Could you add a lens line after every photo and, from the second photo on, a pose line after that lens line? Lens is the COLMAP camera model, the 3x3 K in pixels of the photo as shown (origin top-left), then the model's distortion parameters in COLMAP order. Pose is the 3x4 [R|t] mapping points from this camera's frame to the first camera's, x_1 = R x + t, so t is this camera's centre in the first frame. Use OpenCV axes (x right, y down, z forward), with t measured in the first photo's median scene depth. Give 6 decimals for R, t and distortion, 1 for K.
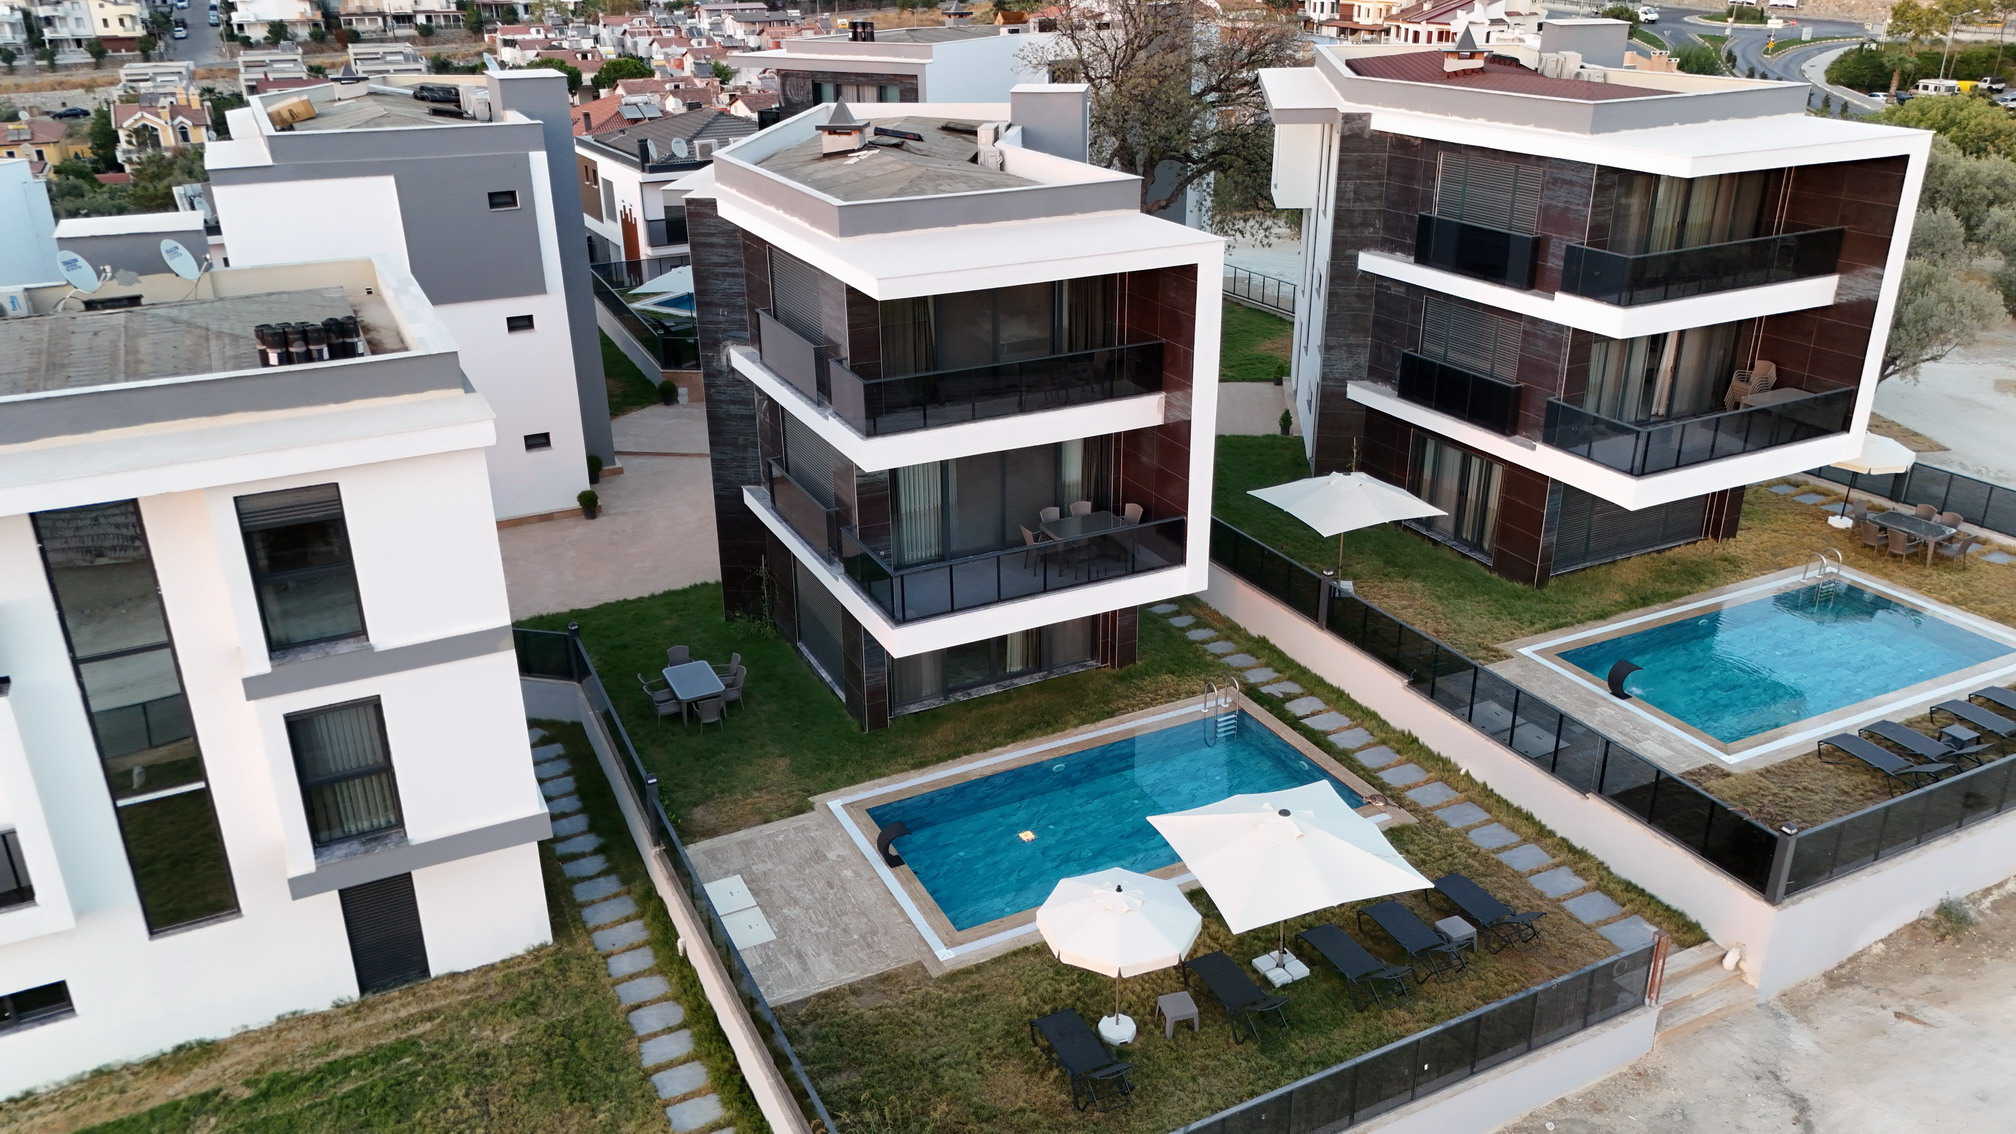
lens RADIAL K [[1485.0, 0, 1015.5], [0, 1485.0, 565.5], [0, 0, 1]] dist [0.003845, -0.000834]
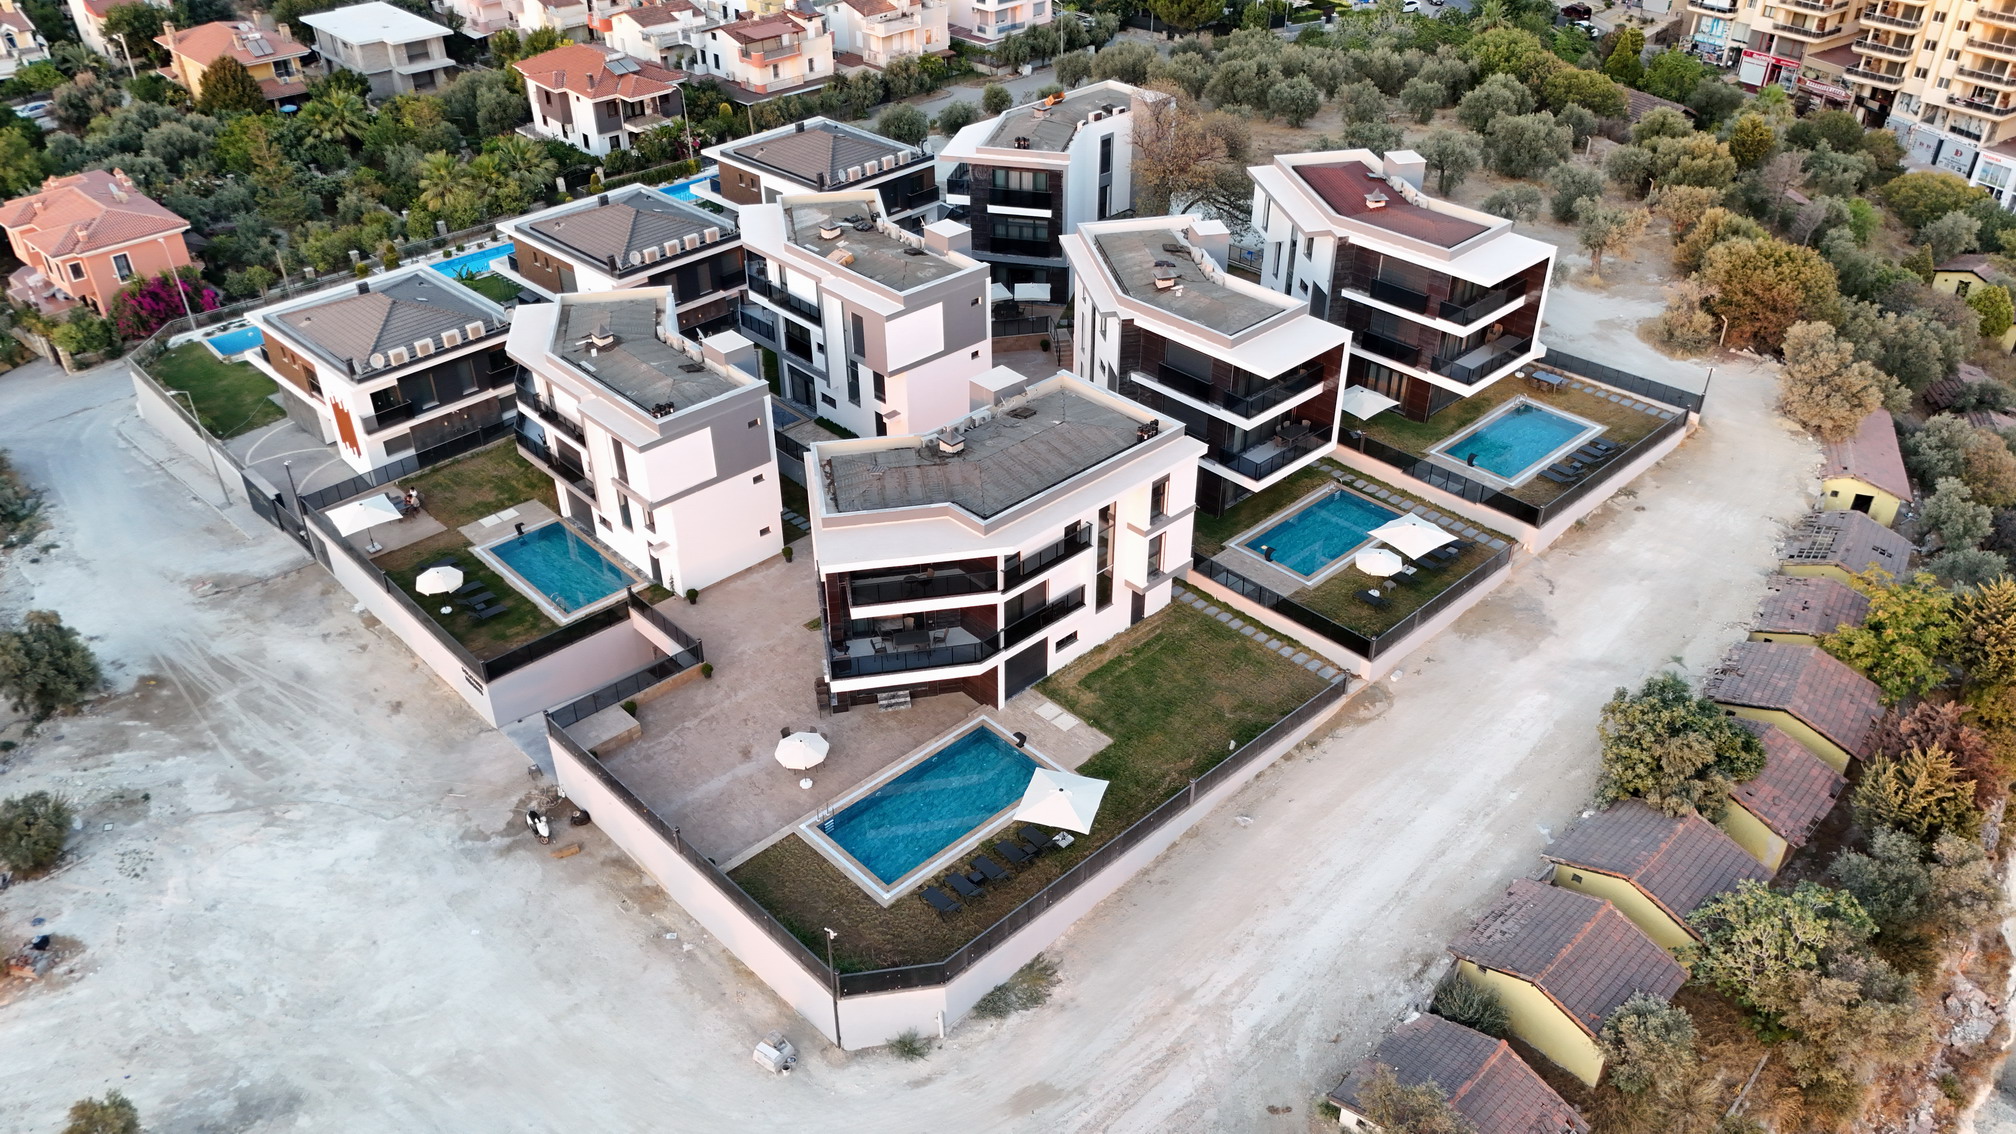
lens RADIAL K [[1485.0, 0, 1003.2], [0, 1485.0, 568.3], [0, 0, 1]] dist [0.003845, -0.000834]
pose [[0.957406, -0.157760, 0.241837, -1.193002], [0.107724, 0.972231, 0.207756, -0.415827], [-0.267897, -0.172855, 0.947814, -1.524964]]
